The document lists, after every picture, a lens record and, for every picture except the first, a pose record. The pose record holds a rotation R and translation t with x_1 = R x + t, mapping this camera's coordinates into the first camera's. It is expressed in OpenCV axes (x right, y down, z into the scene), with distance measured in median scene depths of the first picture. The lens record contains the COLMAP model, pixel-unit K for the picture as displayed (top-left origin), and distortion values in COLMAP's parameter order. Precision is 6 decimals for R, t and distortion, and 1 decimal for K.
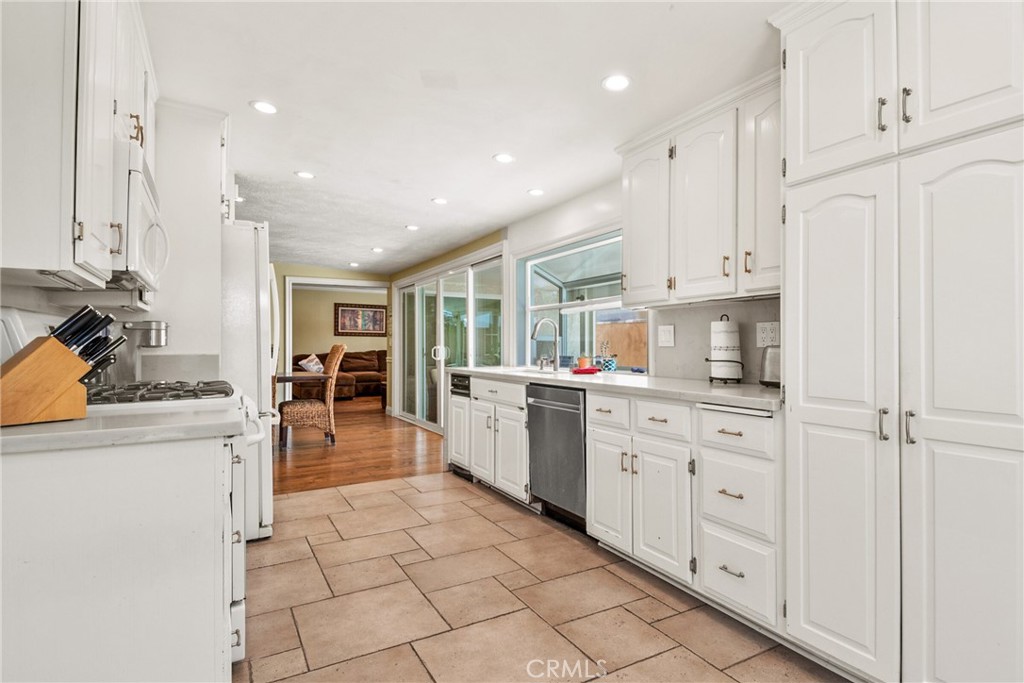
lens RADIAL K [[532.5, 0, 516.4], [0, 532.5, 341.4], [0, 0, 1]] dist [0.002440, -0.000250]
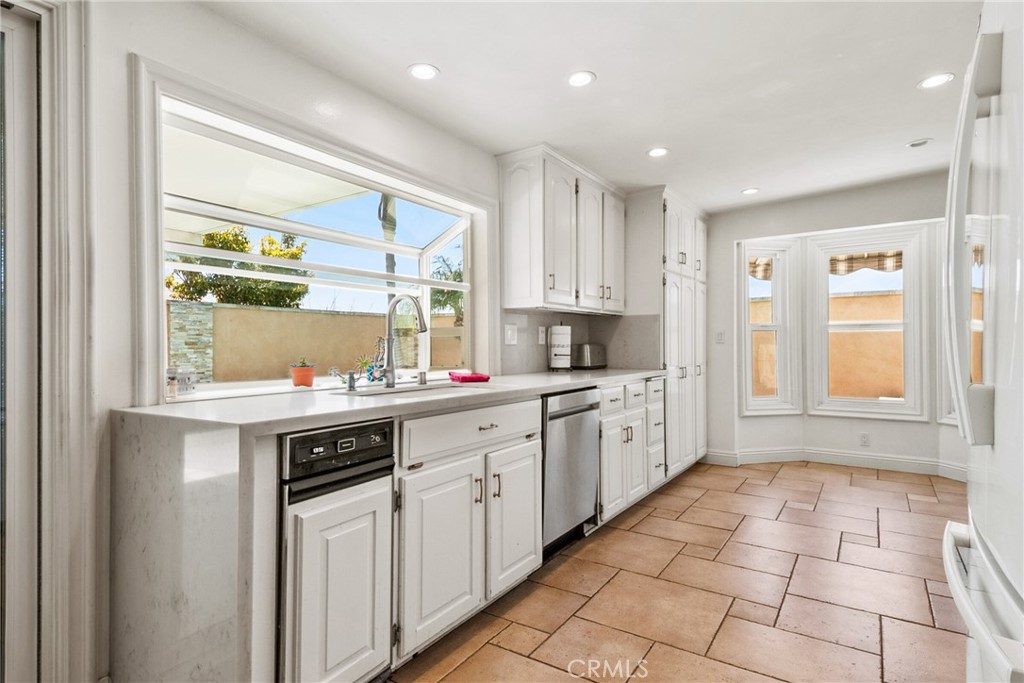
lens RADIAL K [[532.5, 0, 516.4], [0, 532.5, 341.4], [0, 0, 1]] dist [0.002440, -0.000250]
pose [[-0.459719, 0.006337, 0.888042, -0.688874], [0.002235, 0.999980, -0.005979, 0.009510], [-0.888061, -0.000764, -0.459724, 1.564163]]
